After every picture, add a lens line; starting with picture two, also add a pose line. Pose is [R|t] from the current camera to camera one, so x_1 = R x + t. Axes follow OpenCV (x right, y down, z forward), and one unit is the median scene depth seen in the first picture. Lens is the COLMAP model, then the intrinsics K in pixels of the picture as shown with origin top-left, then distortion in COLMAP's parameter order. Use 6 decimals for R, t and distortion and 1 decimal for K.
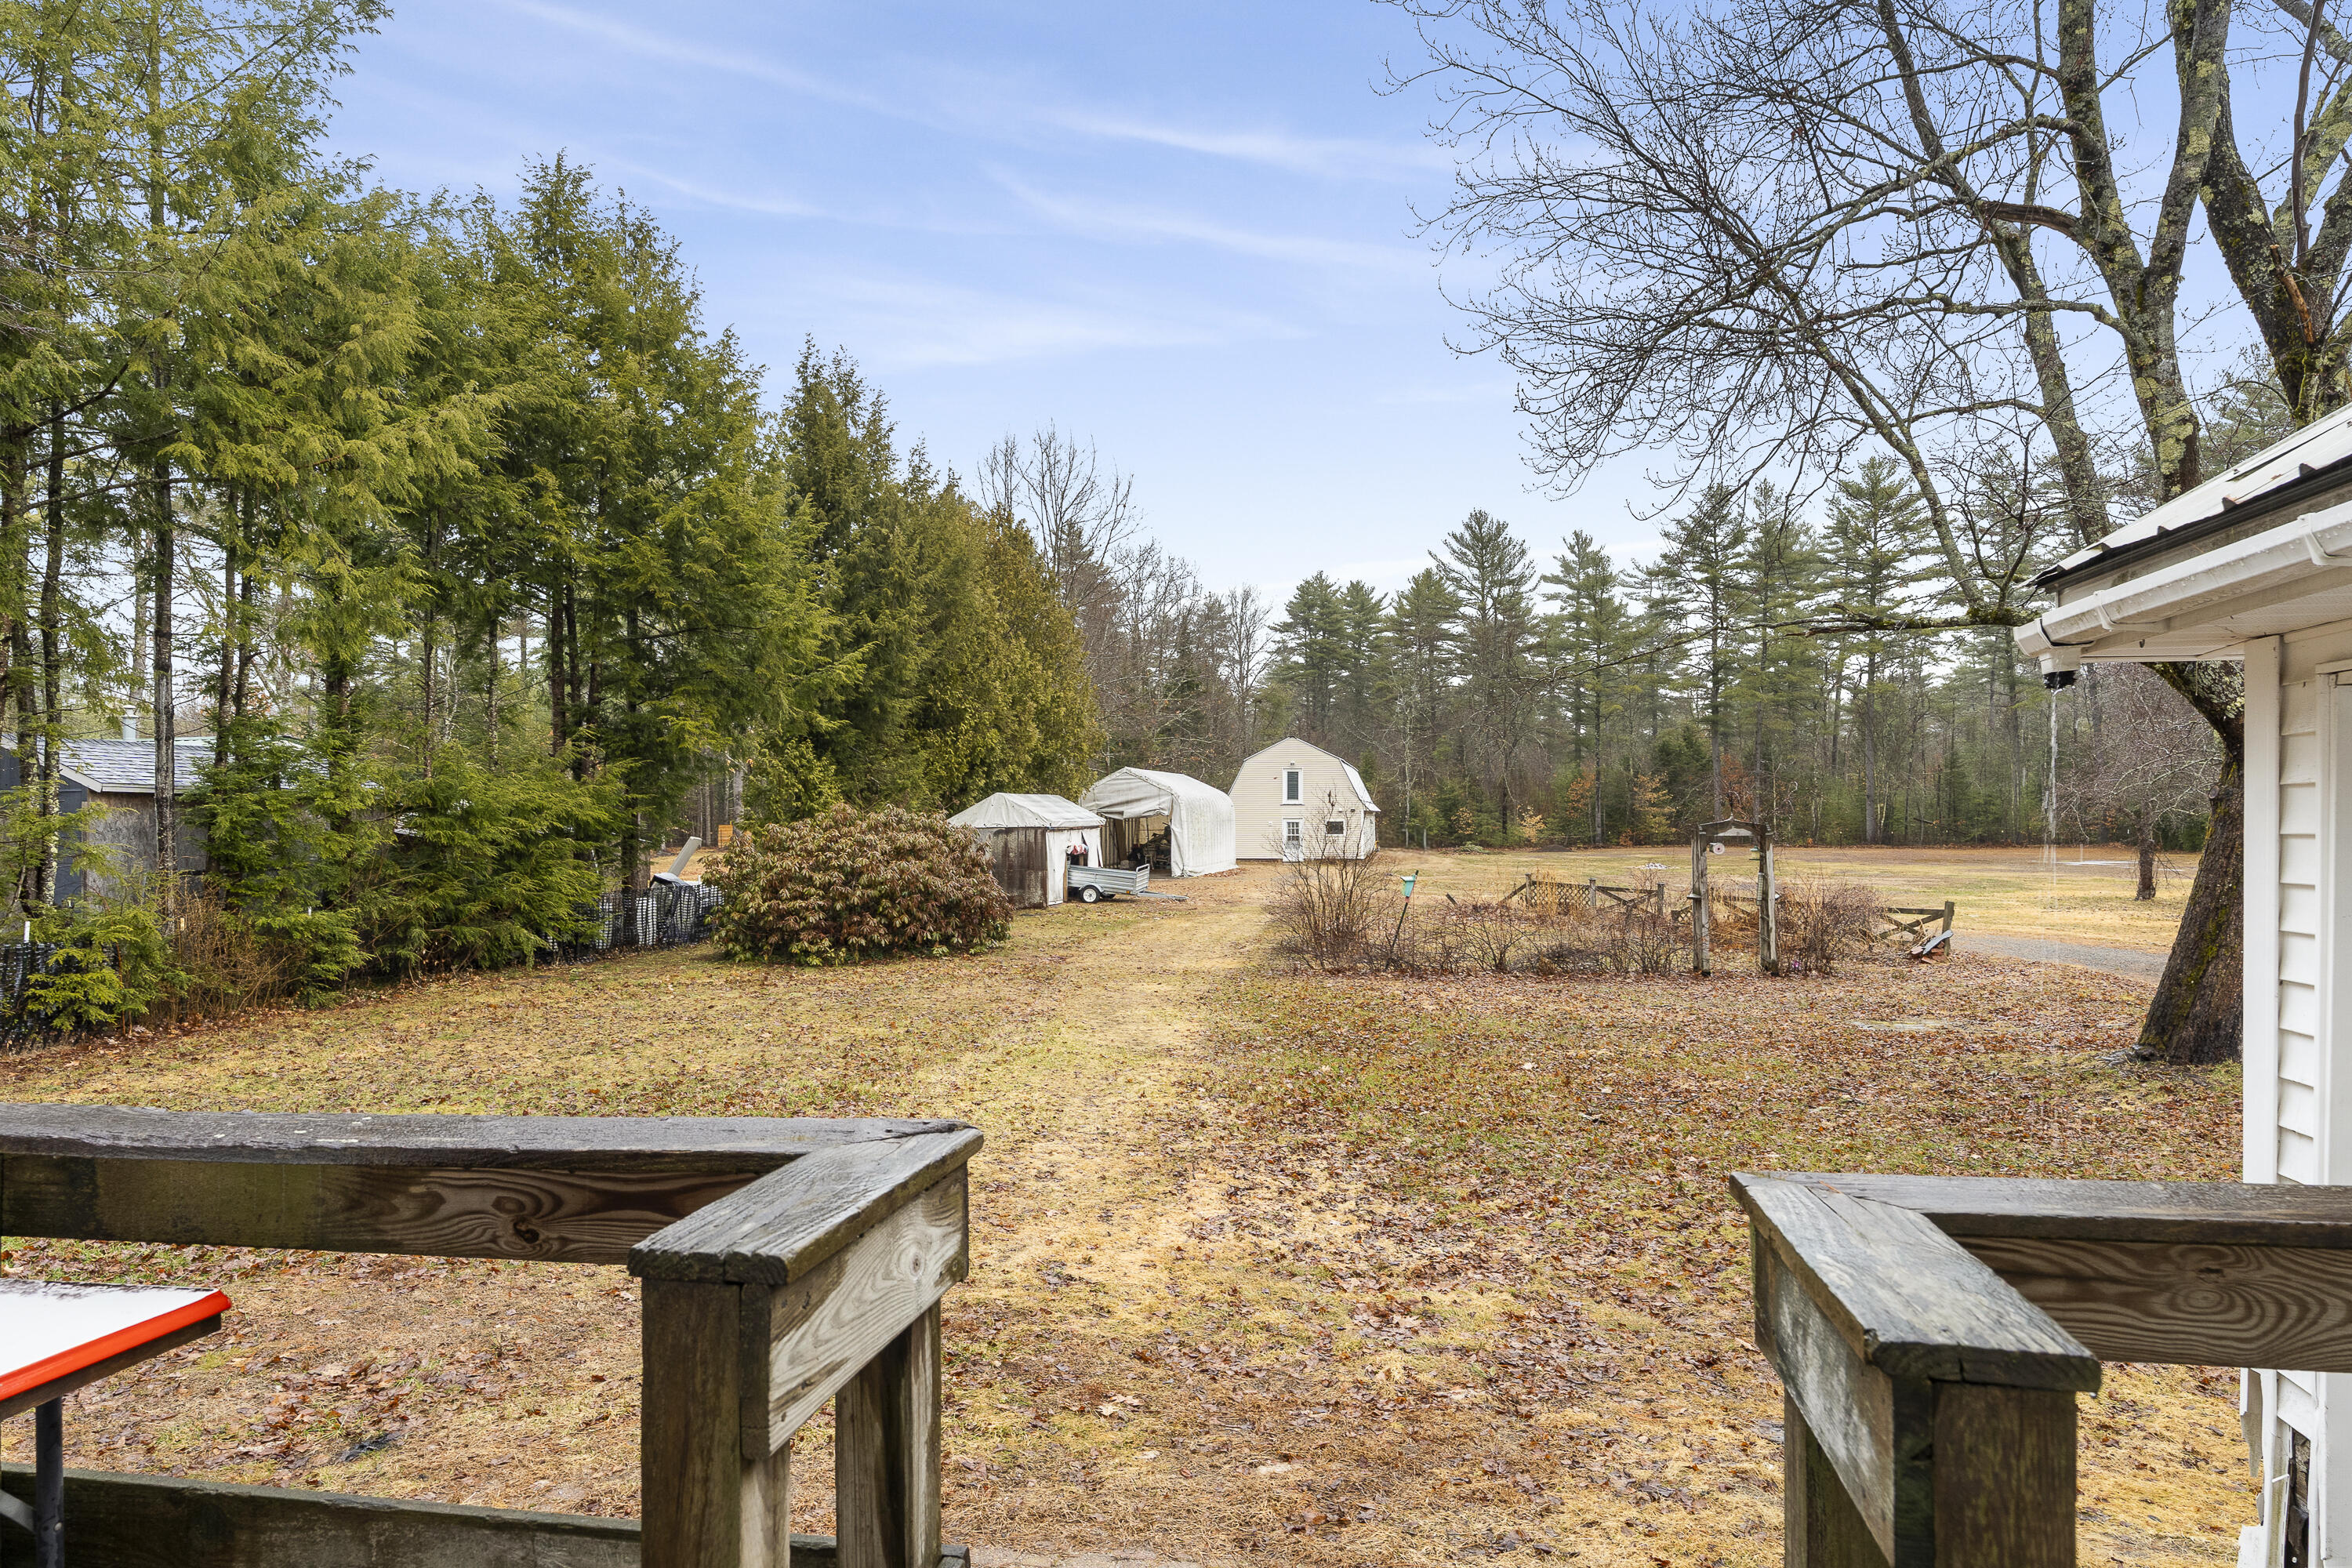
lens RADIAL K [[1429.7, 0, 1181.9], [0, 1429.7, 825.1], [0, 0, 1]] dist [0.042750, -0.000279]
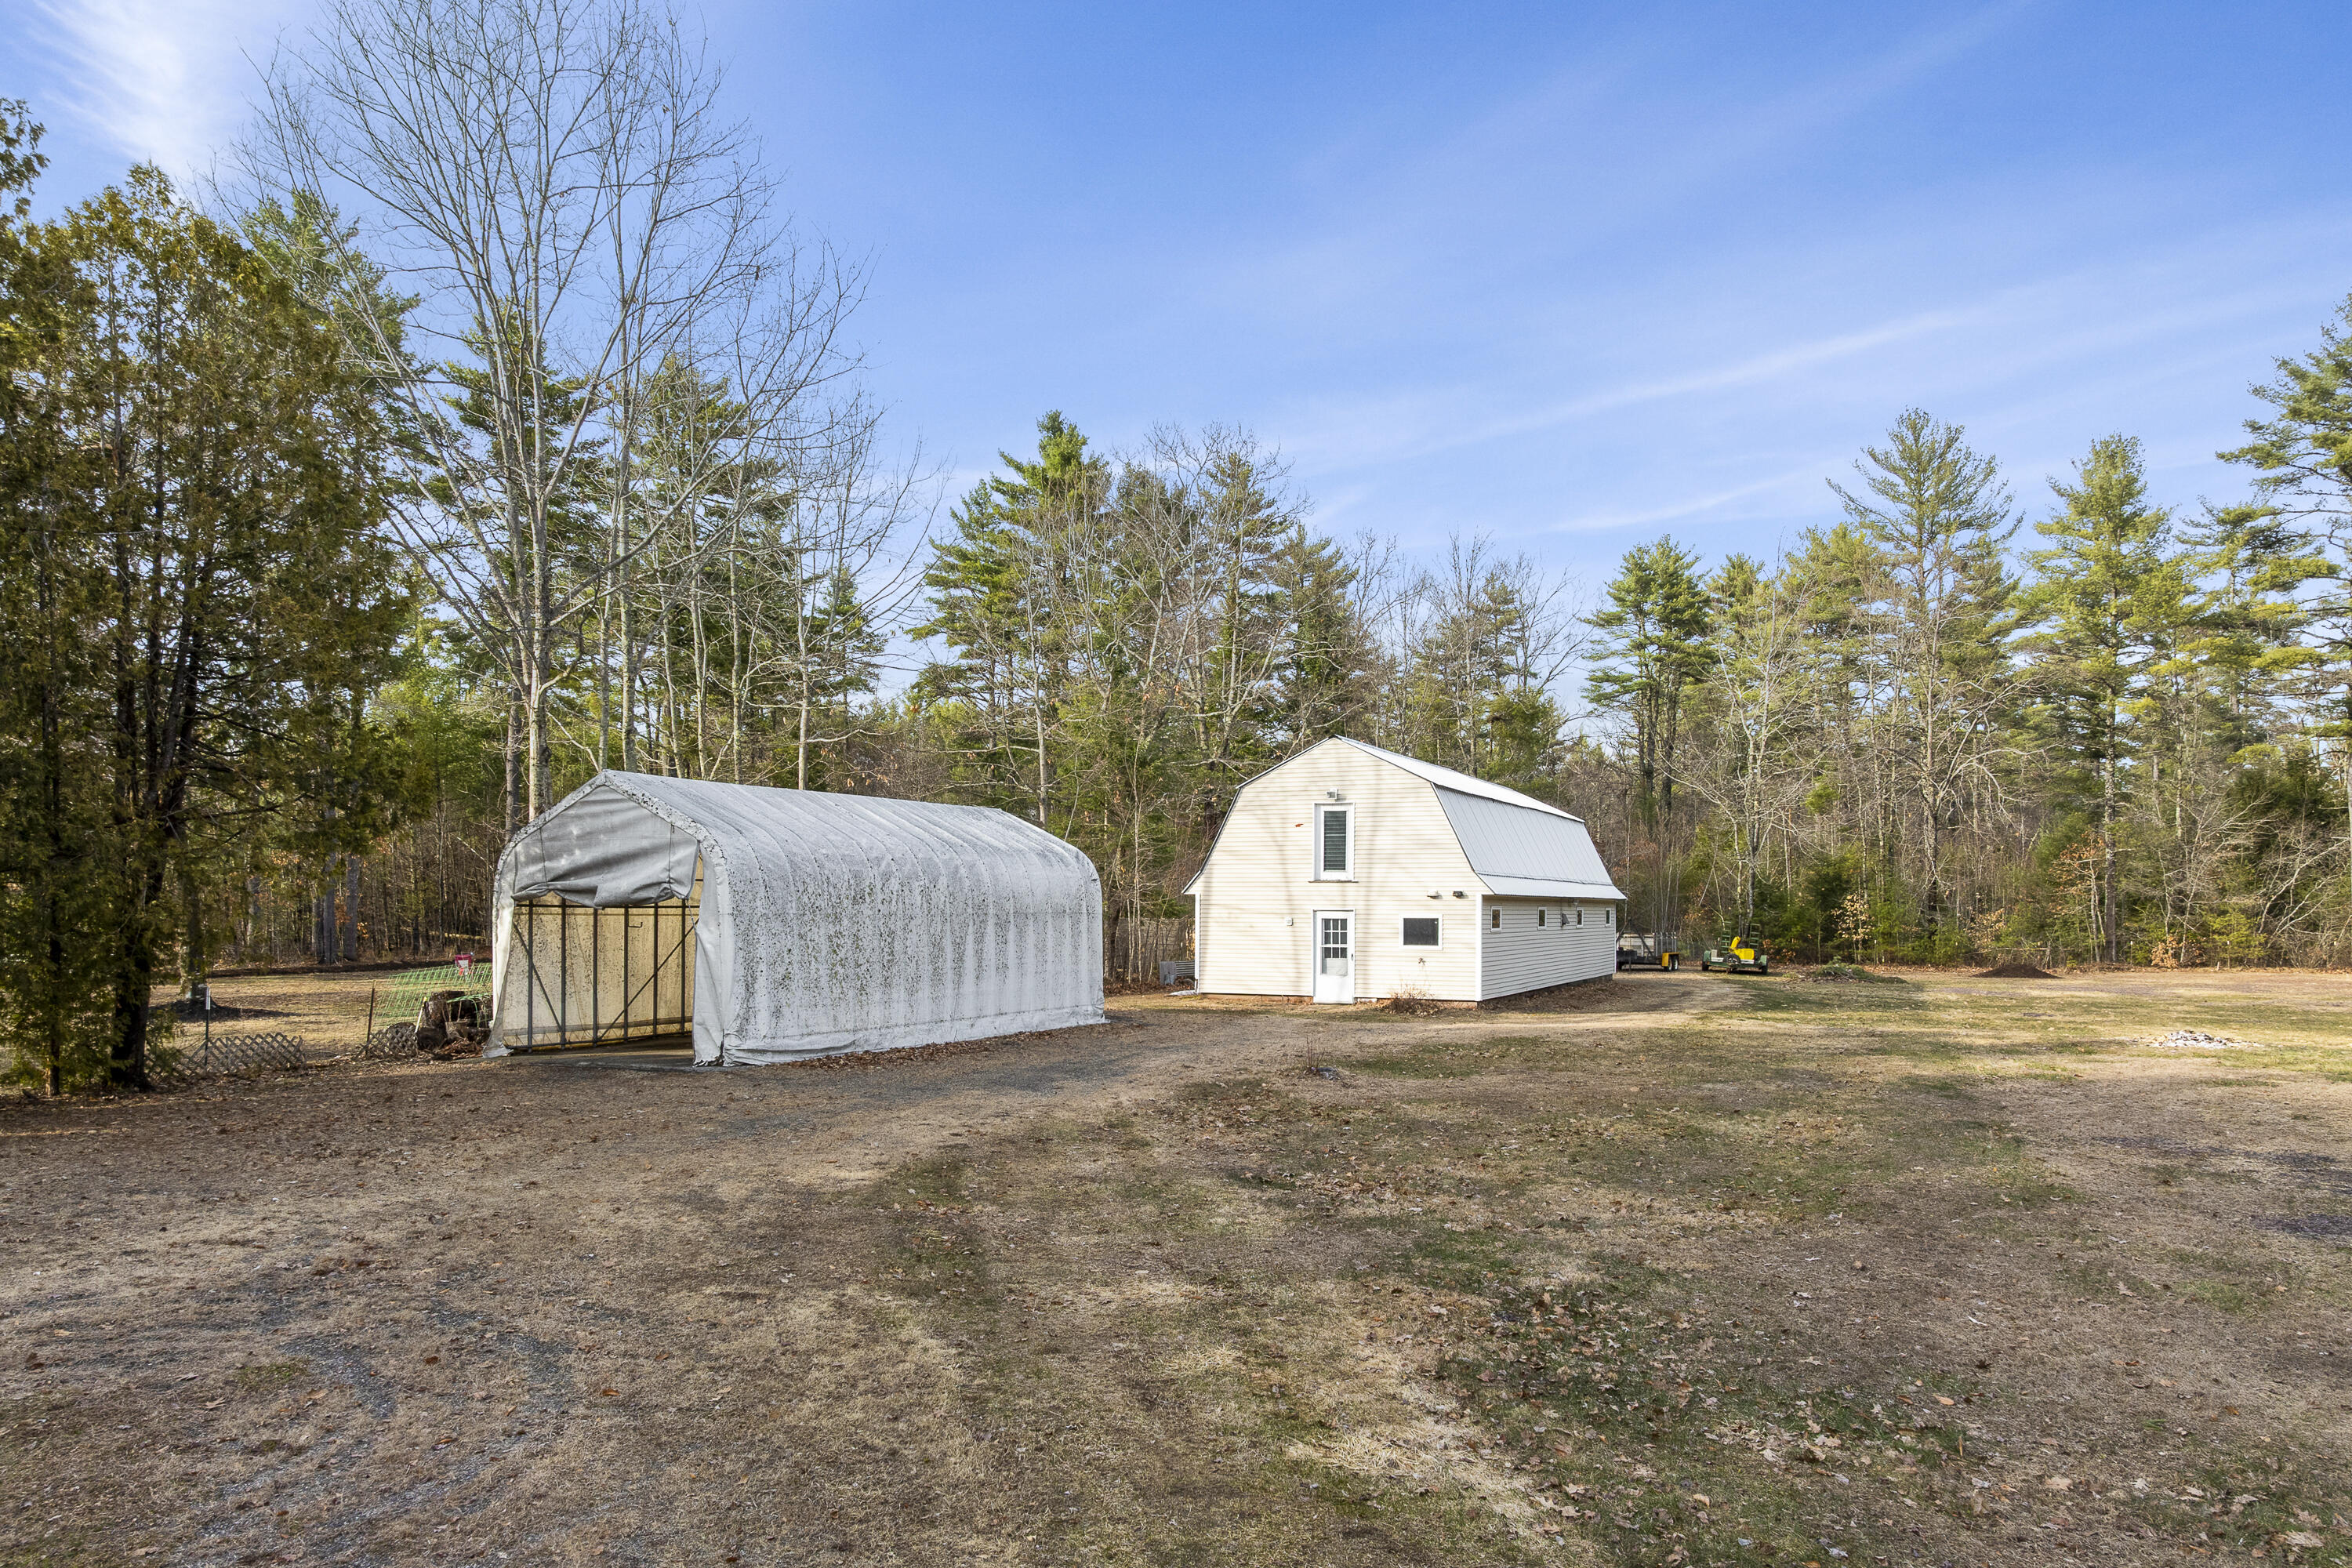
lens RADIAL K [[1654.9, 0, 1179.4], [0, 1654.9, 917.2], [0, 0, 1]] dist [0.000526, -0.001056]
pose [[0.968066, 0.010108, -0.250491, 0.233764], [-0.010040, 0.999948, 0.001551, -0.002980], [0.250494, 0.001014, 0.968118, 0.679222]]
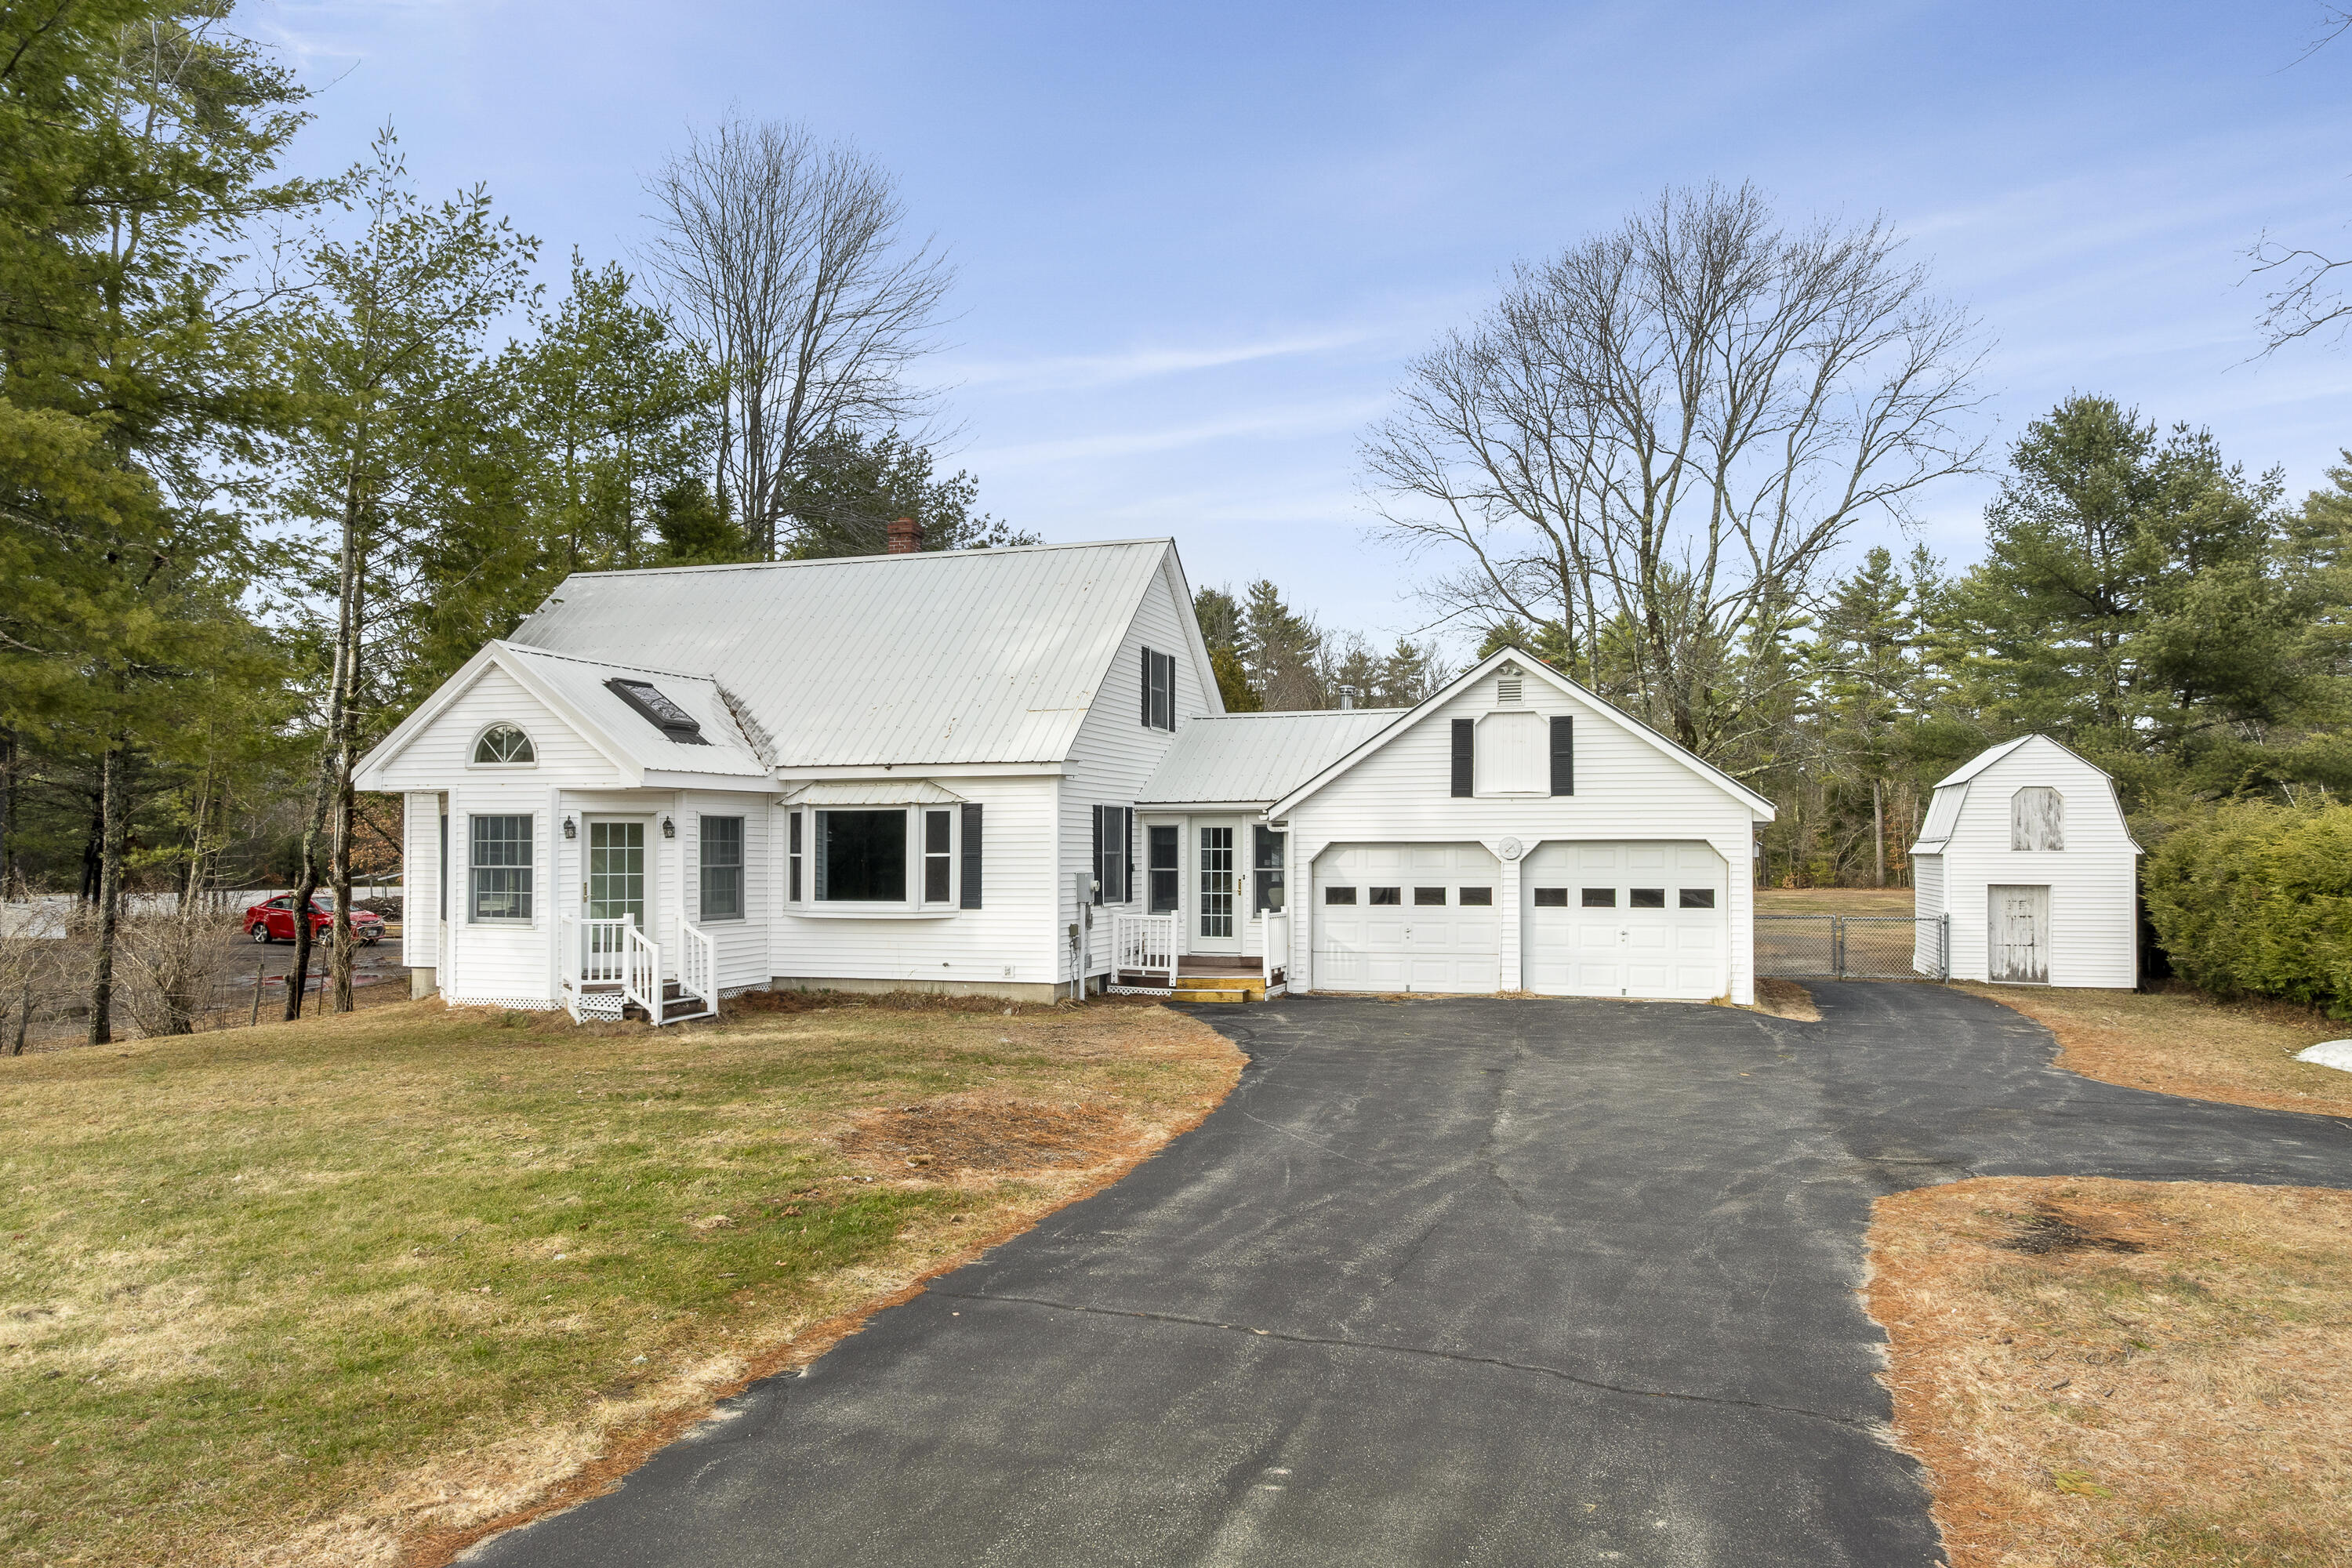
lens RADIAL K [[1626.6, 0, 1174.3], [0, 1626.6, 815.1], [0, 0, 1]] dist [-0.007350, -0.002233]
pose [[0.990792, 0.003378, -0.135353, 0.049844], [-0.007117, 0.999606, -0.027149, -0.007988], [0.135208, 0.027863, 0.990425, -0.548932]]
